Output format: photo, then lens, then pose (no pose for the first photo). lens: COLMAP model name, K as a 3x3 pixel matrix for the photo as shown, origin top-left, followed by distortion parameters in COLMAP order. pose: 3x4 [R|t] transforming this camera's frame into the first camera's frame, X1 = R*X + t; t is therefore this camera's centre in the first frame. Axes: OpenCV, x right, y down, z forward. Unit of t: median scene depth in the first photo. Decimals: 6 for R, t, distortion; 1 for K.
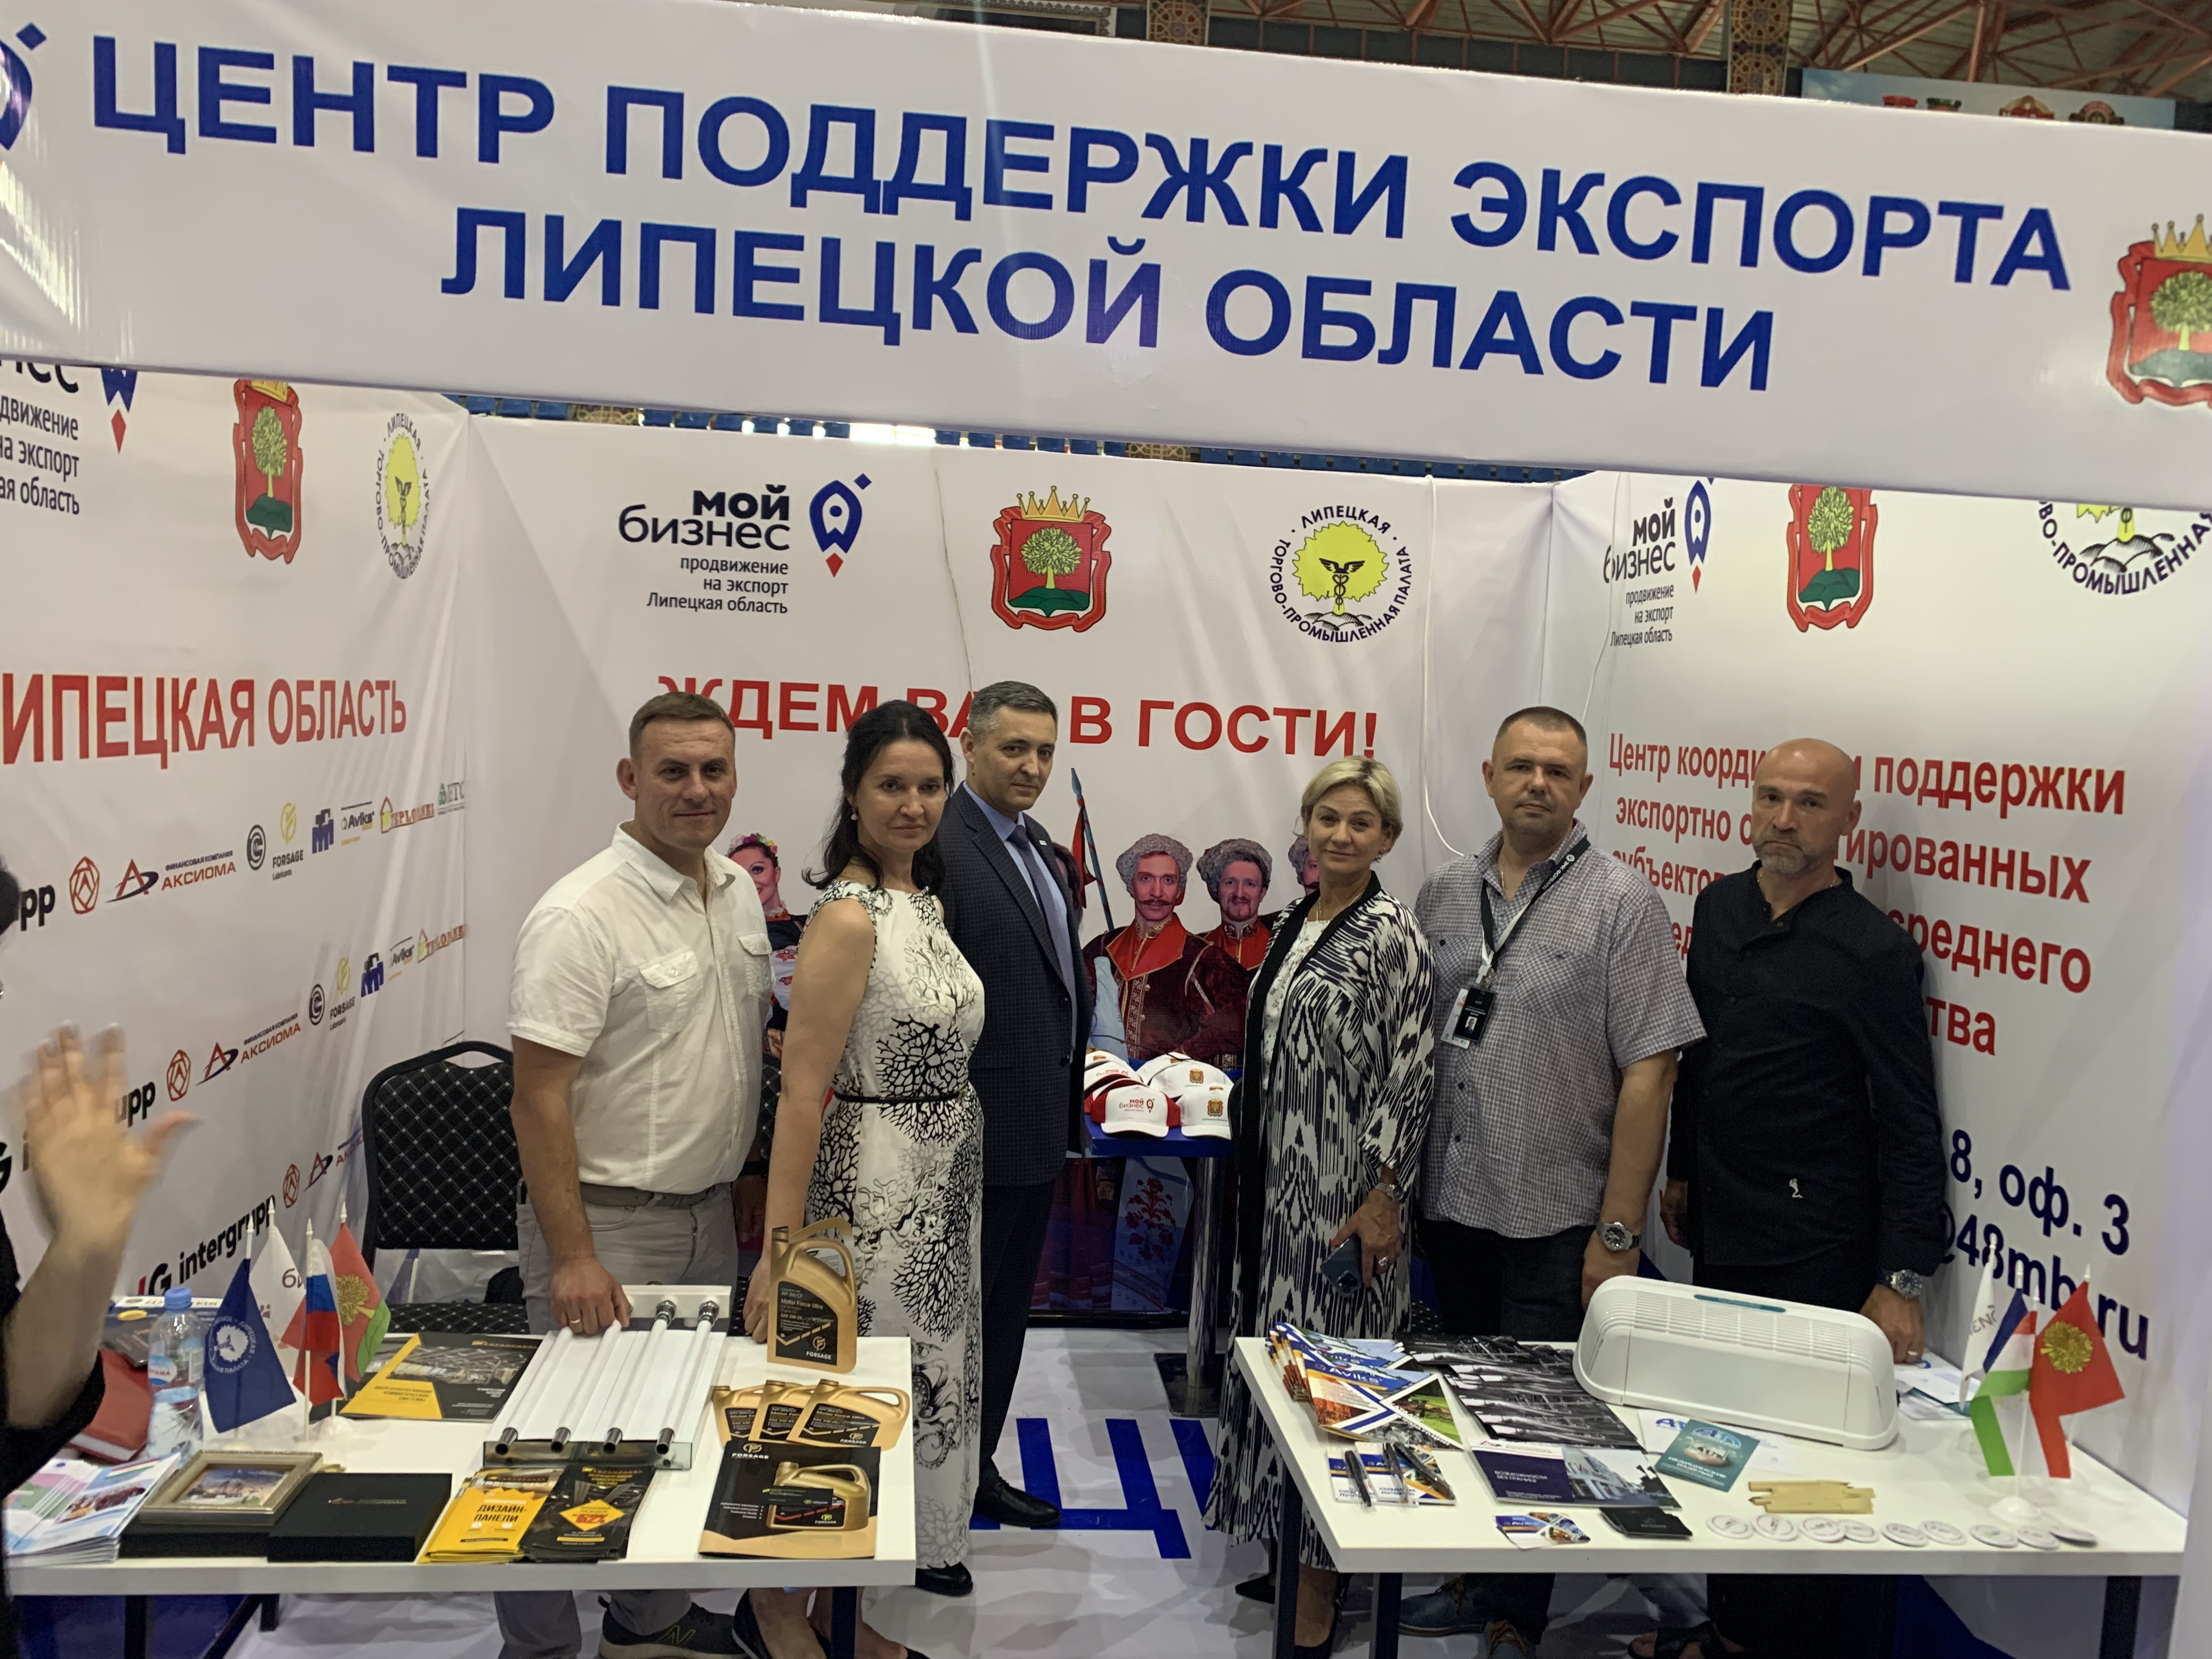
lens RADIAL K [[1675.6, 0, 1101.8], [0, 1675.6, 783.5], [0, 0, 1]] dist [0.042924, -0.053033]
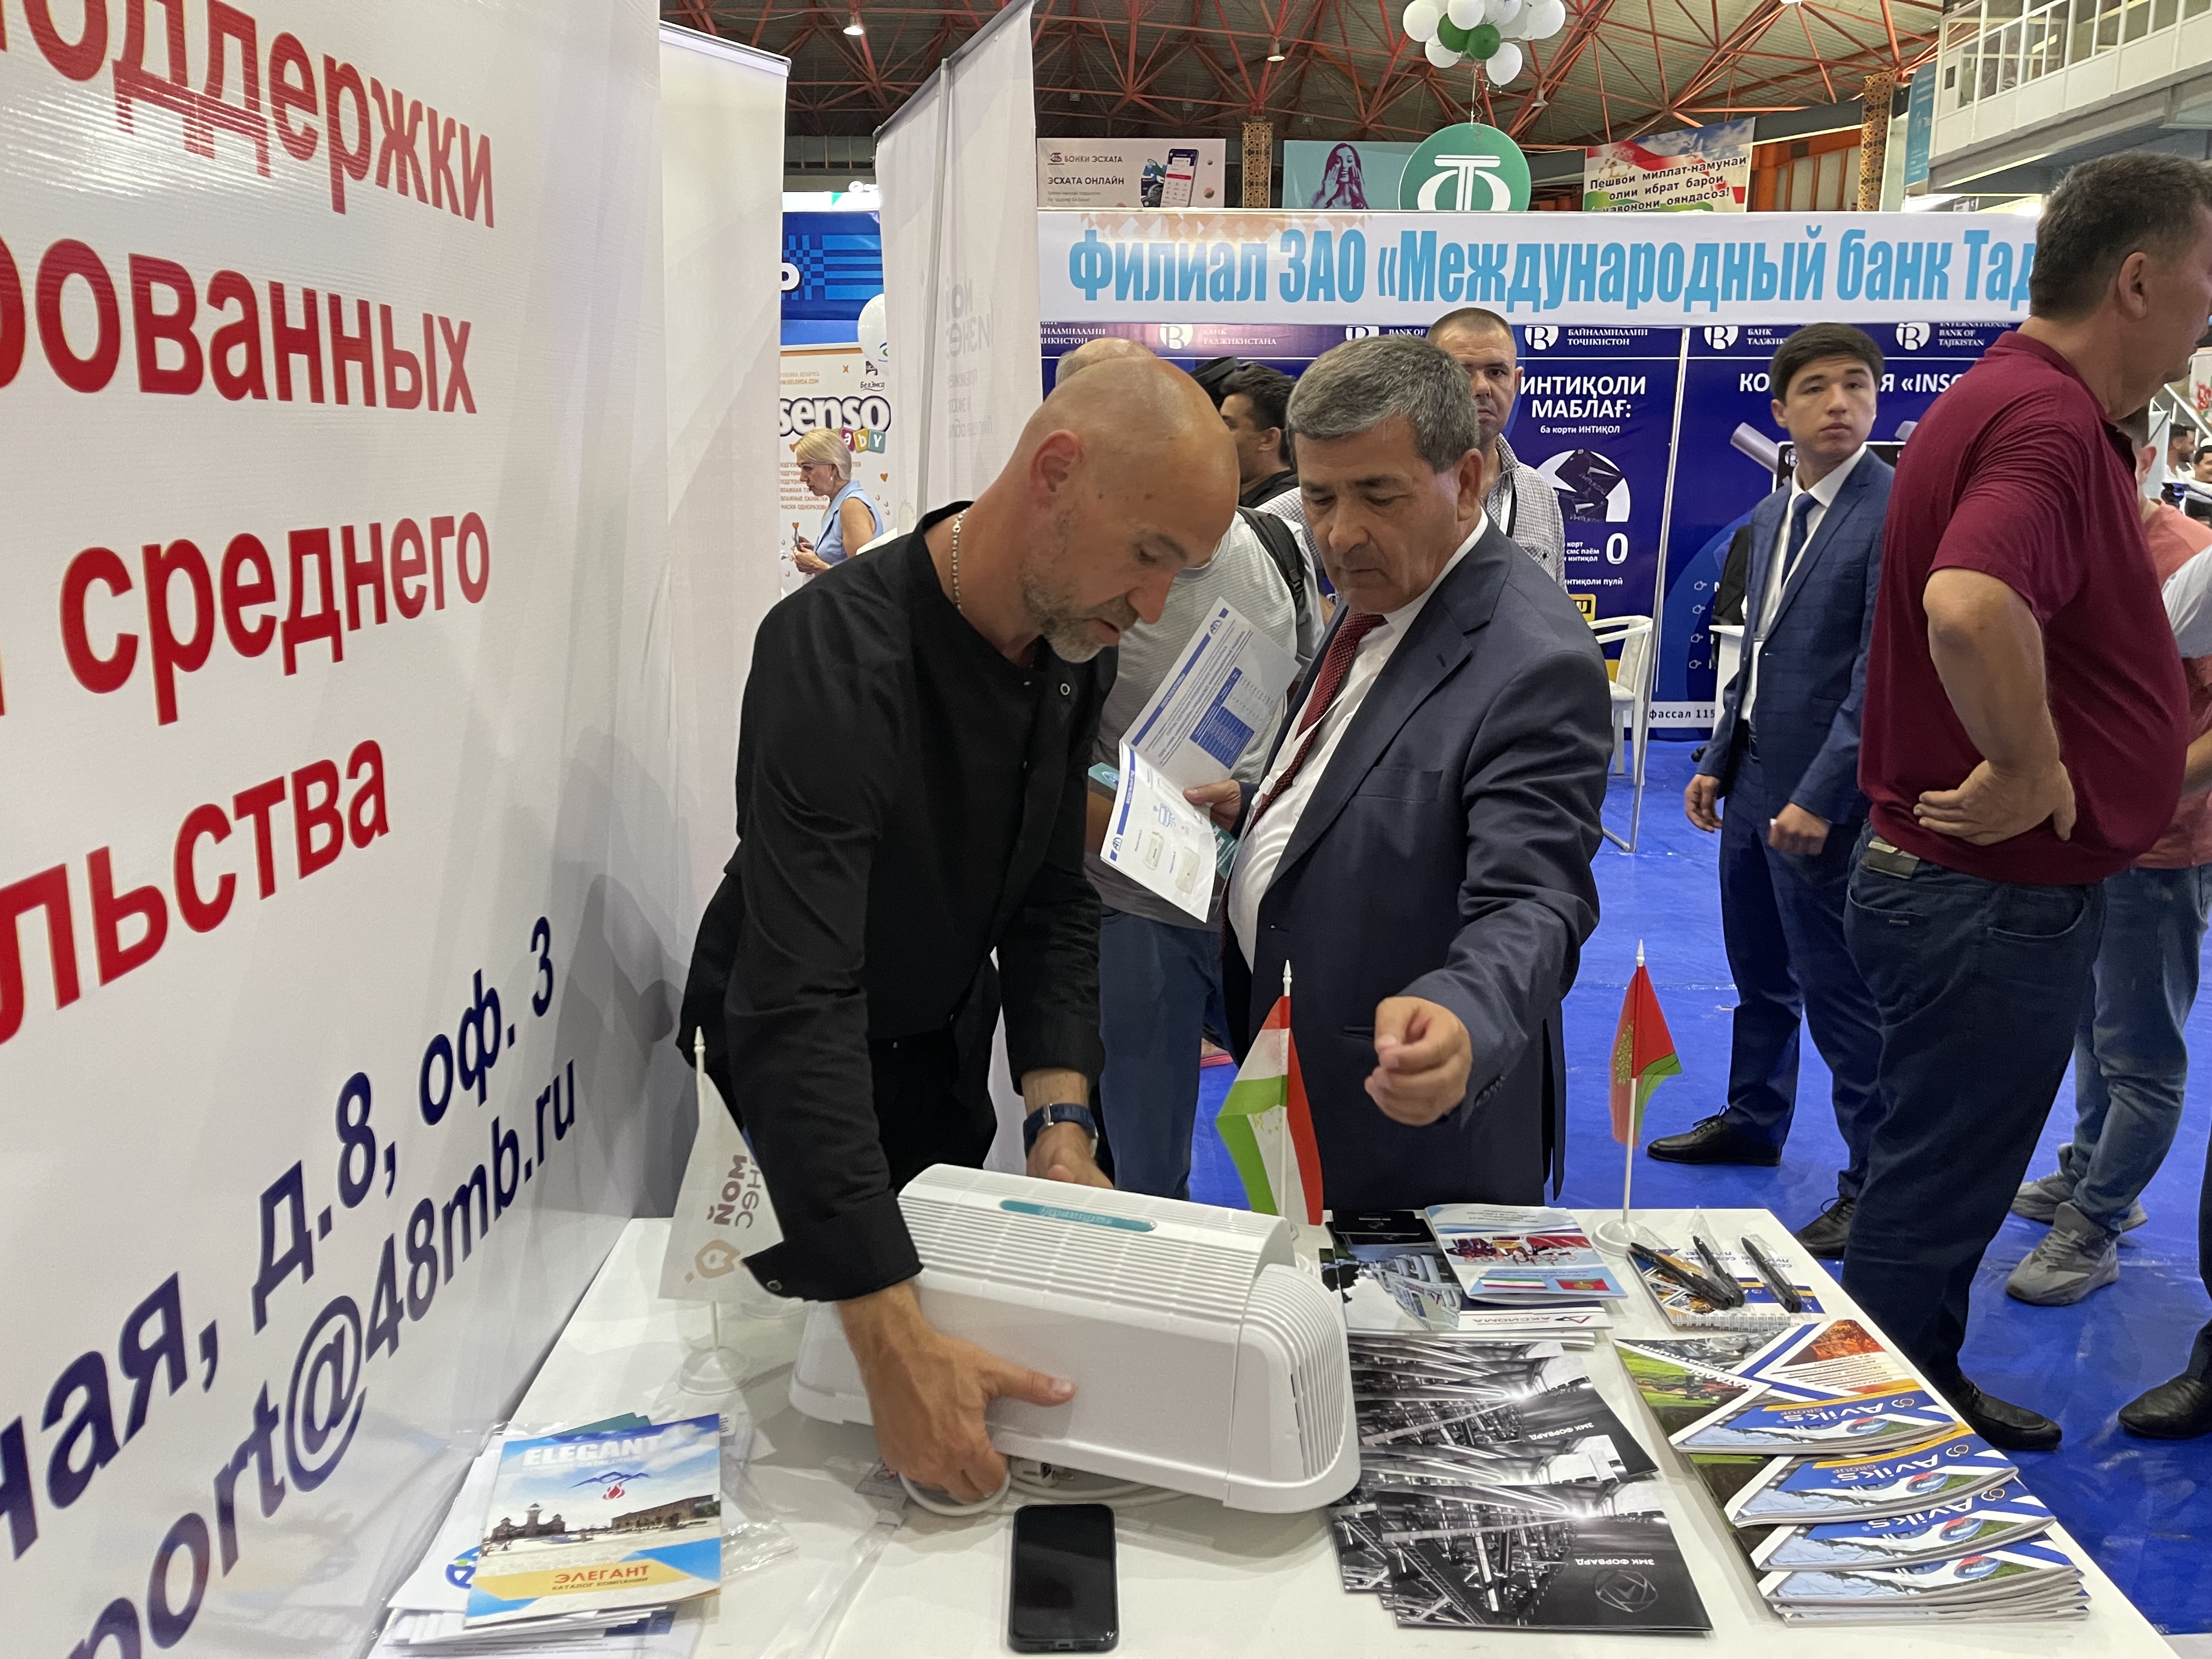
lens RADIAL K [[1692.0, 0, 1106.0], [0, 1692.0, 829.5], [0, 0, 1]] dist [0.045784, 0.000348]
pose [[-0.995191, -0.069518, 0.069009, 0.361201], [-0.048927, 0.963110, 0.264624, 0.047845], [-0.084859, 0.259975, -0.961879, 1.528686]]
